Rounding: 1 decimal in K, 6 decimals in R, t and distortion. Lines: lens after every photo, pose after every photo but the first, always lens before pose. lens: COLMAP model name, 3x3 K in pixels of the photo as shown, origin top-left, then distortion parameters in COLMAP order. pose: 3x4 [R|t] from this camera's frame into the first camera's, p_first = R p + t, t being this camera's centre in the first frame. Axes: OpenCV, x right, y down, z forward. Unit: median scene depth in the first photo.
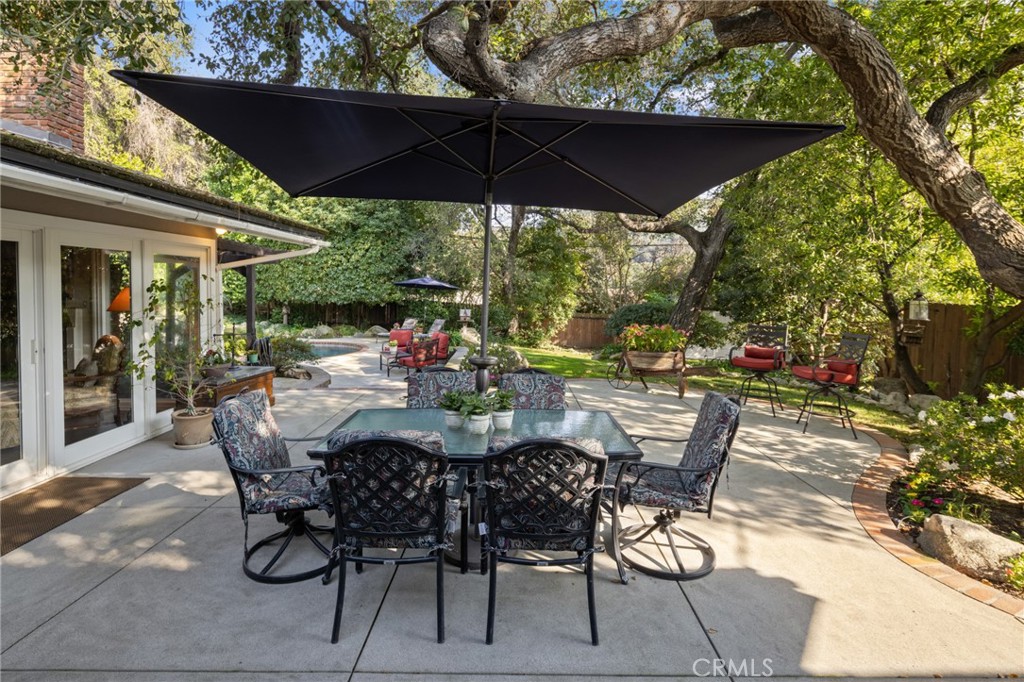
lens RADIAL K [[498.1, 0, 510.4], [0, 498.1, 301.5], [0, 0, 1]] dist [-0.000683, -0.000475]
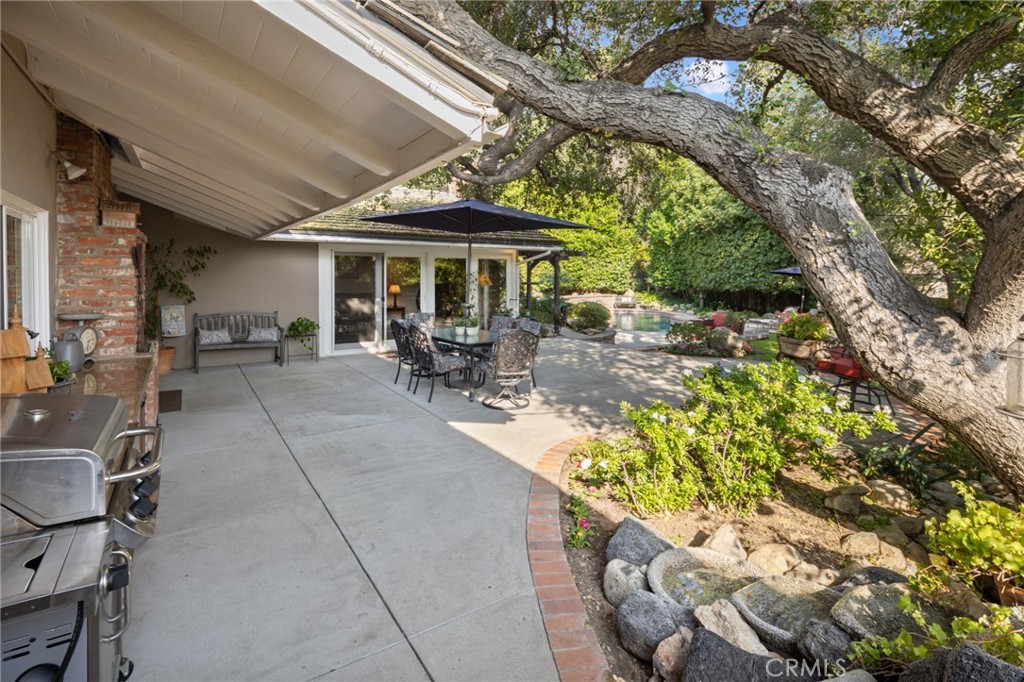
lens RADIAL K [[498.1, 0, 510.4], [0, 498.1, 301.5], [0, 0, 1]] dist [-0.000683, -0.000475]
pose [[0.551141, 0.045989, -0.833144, 0.315971], [-0.027521, 0.998939, 0.036936, 0.001308], [0.833958, 0.002572, 0.551822, -0.019729]]
